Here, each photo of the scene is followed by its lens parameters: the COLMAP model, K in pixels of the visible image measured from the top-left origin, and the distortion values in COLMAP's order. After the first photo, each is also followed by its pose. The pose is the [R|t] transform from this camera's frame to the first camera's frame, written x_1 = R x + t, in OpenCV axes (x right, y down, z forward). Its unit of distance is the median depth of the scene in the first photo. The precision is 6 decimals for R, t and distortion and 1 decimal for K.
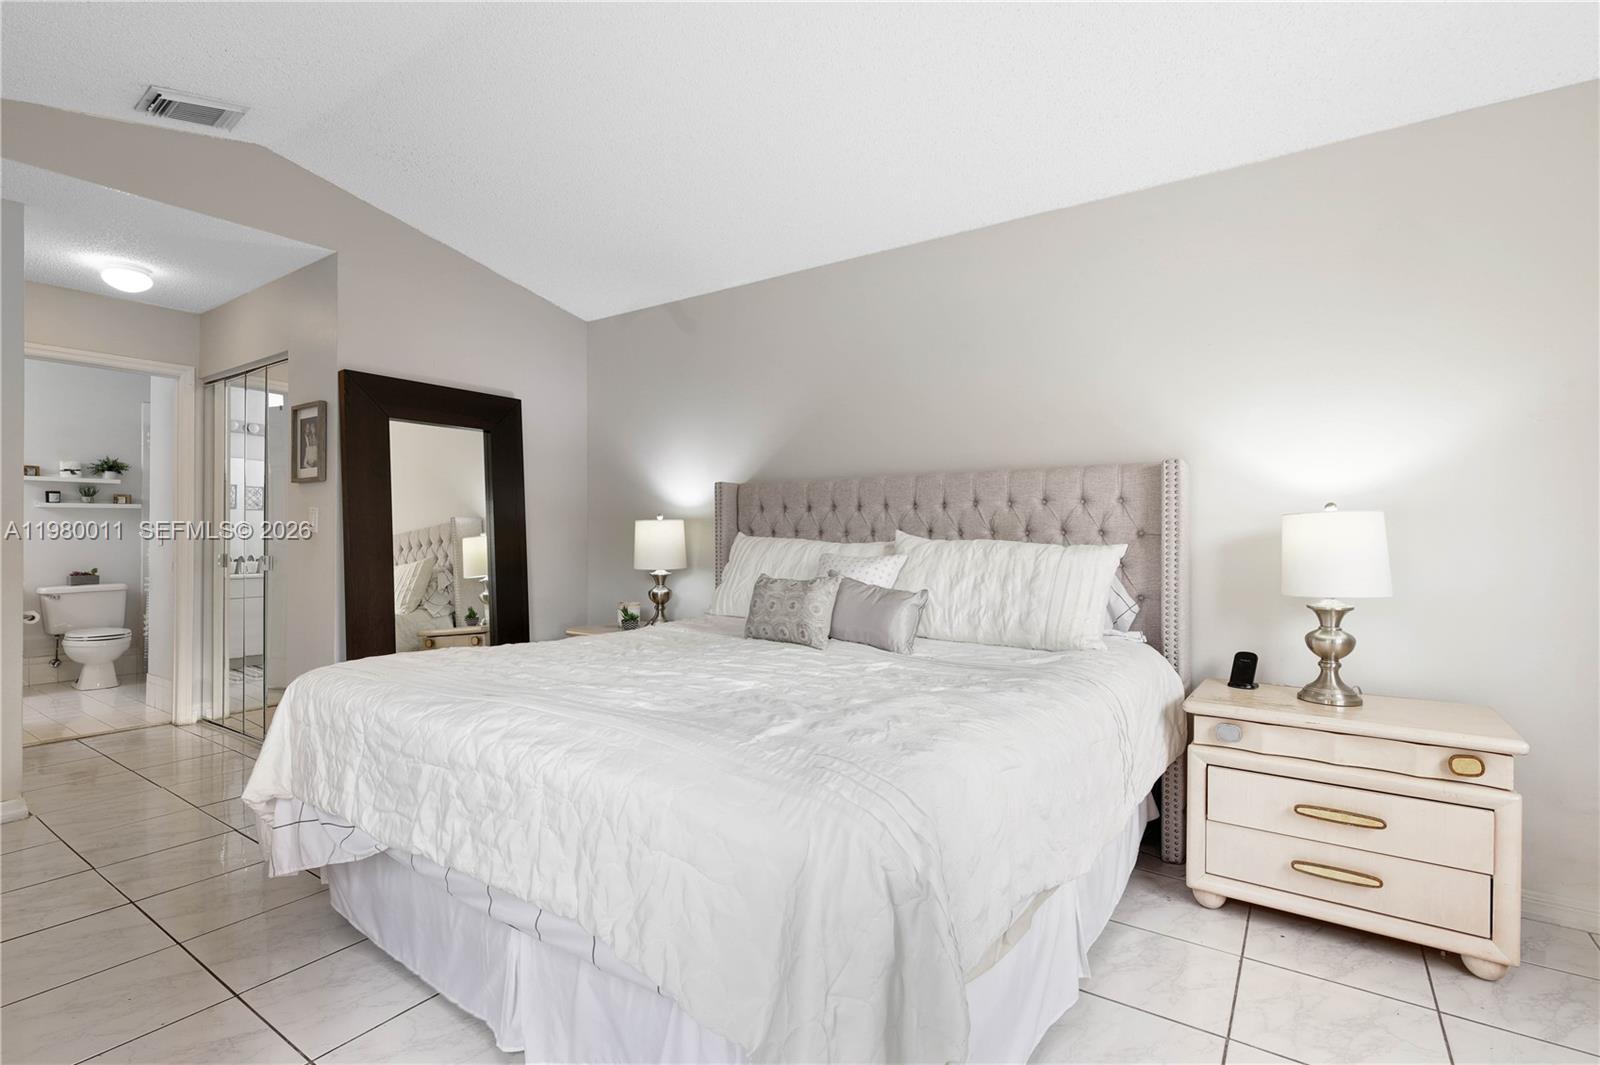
lens RADIAL K [[731.5, 0, 835.6], [0, 731.5, 534.8], [0, 0, 1]] dist [-0.021391, -0.000029]
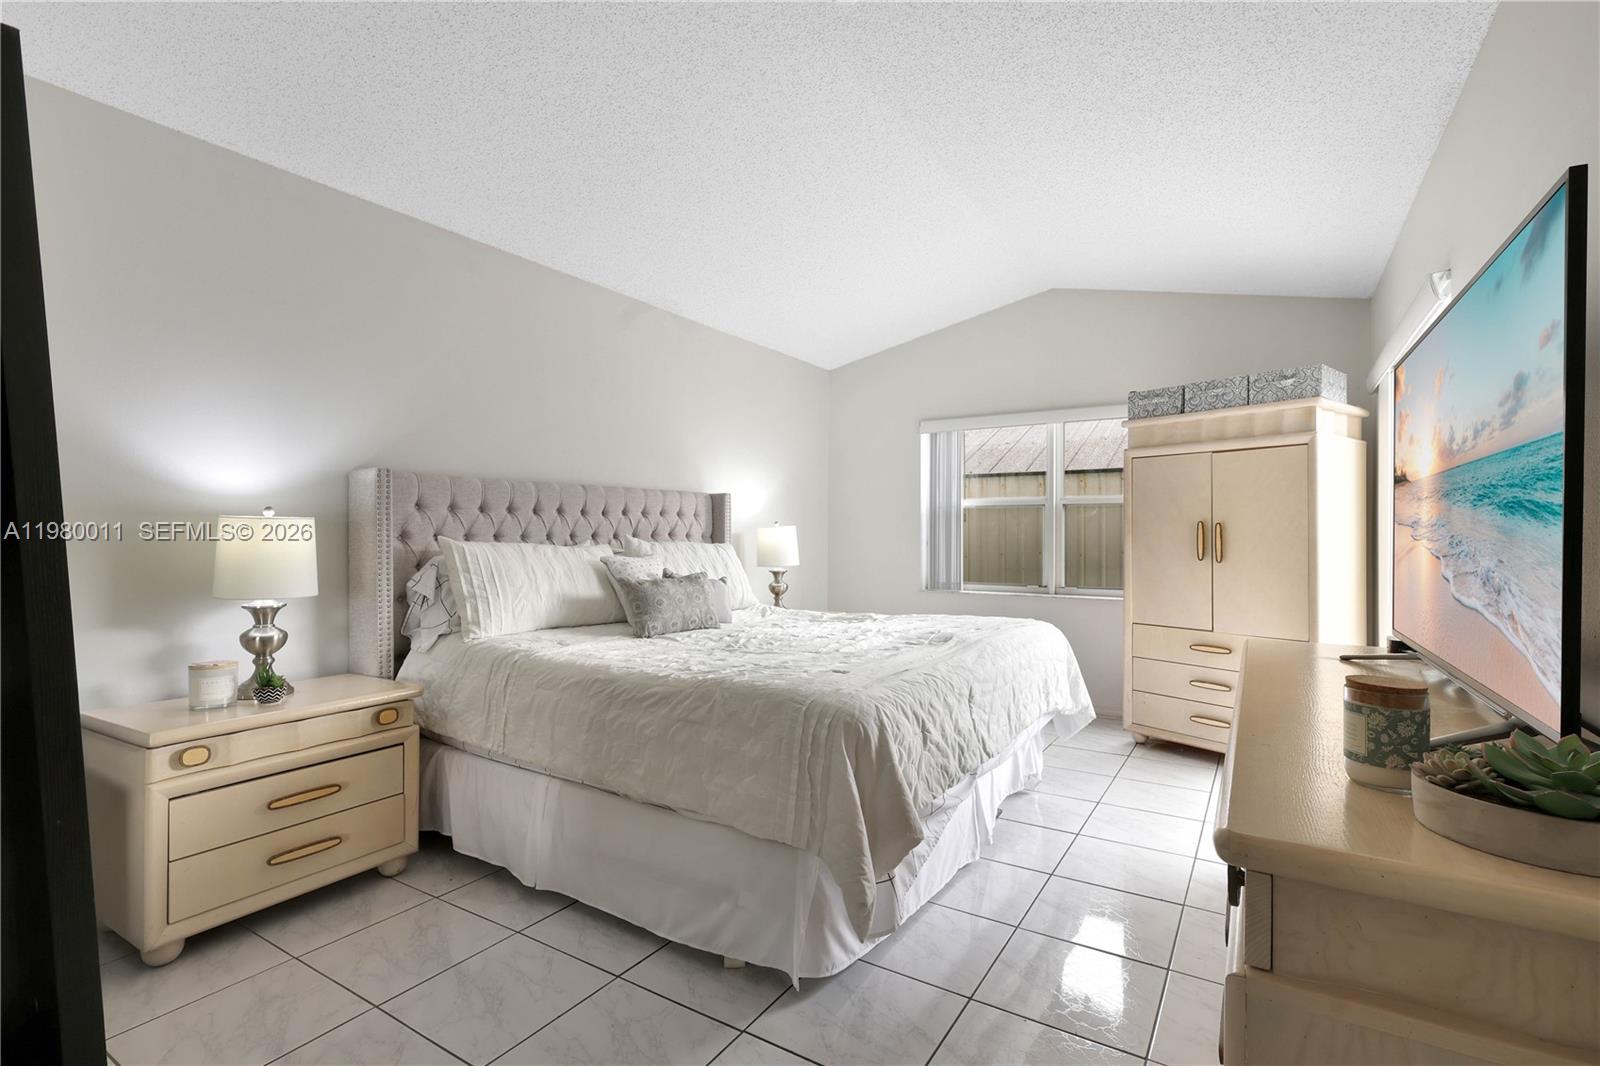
lens RADIAL K [[731.5, 0, 835.6], [0, 731.5, 535.3], [0, 0, 1]] dist [-0.021391, -0.000029]
pose [[-0.044653, -0.005505, 0.998987, -0.425267], [-0.000169, 0.999985, 0.005503, -0.004559], [-0.999003, 0.000077, -0.044653, 0.270646]]
